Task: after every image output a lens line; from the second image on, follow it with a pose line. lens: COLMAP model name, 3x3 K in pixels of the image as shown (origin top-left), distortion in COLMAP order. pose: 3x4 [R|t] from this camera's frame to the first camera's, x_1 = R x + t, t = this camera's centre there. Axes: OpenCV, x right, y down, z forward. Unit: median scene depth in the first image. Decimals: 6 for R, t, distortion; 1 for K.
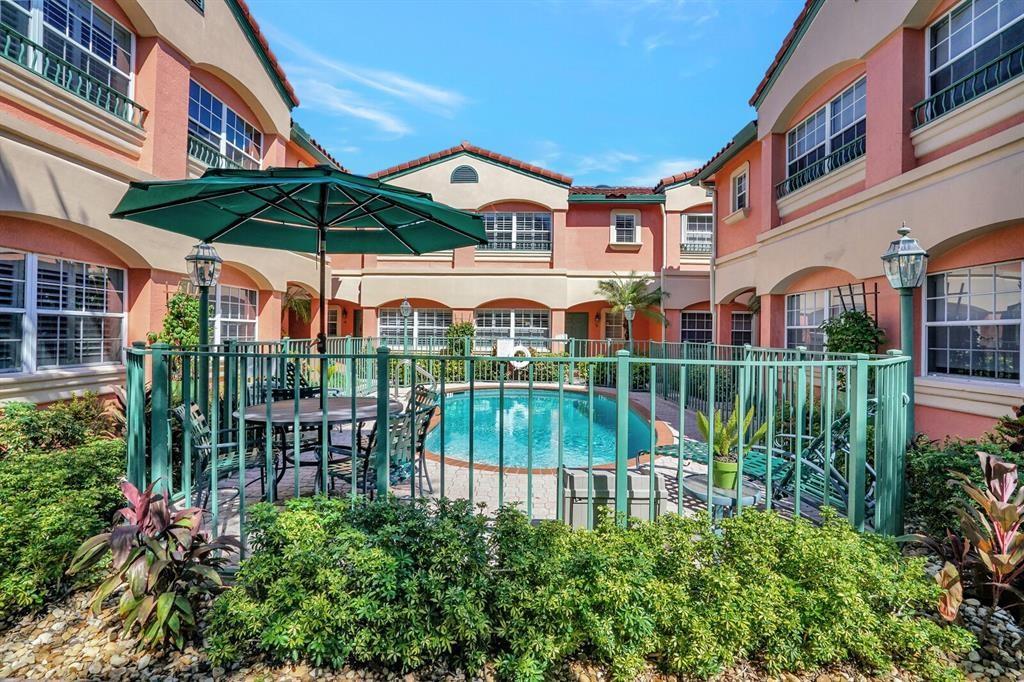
lens RADIAL K [[499.4, 0, 512.6], [0, 499.4, 330.1], [0, 0, 1]] dist [-0.015084, 0.001362]
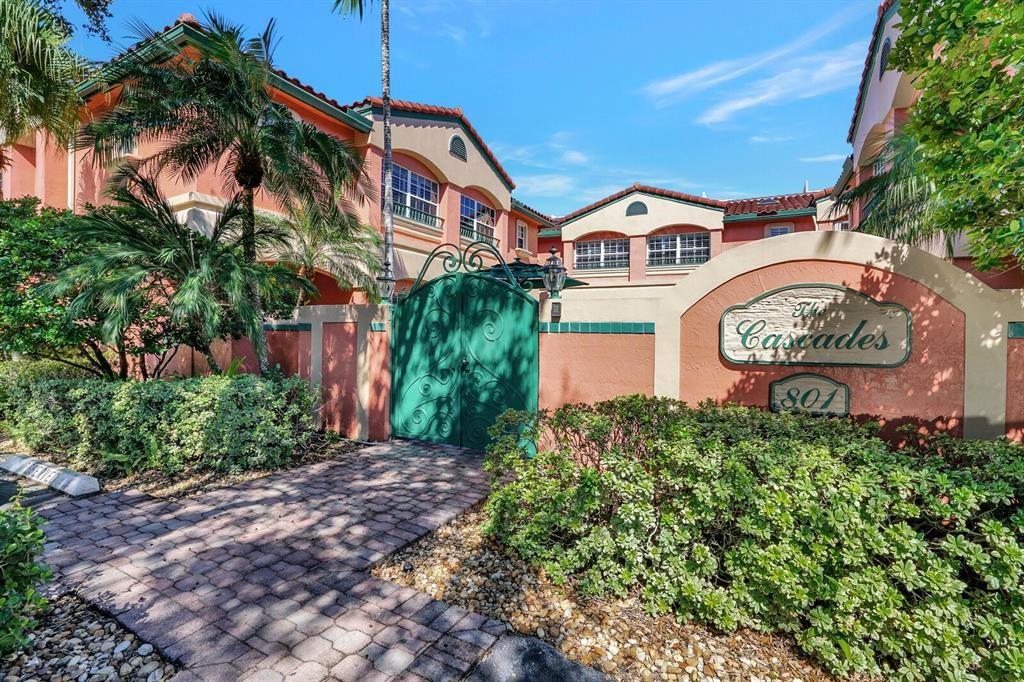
lens RADIAL K [[499.4, 0, 512.6], [0, 499.4, 330.1], [0, 0, 1]] dist [-0.015084, 0.001362]
pose [[0.908617, -0.012598, -0.417441, 0.165172], [0.007515, 0.999876, -0.013817, 0.017457], [0.417563, 0.009417, 0.908599, -0.334800]]
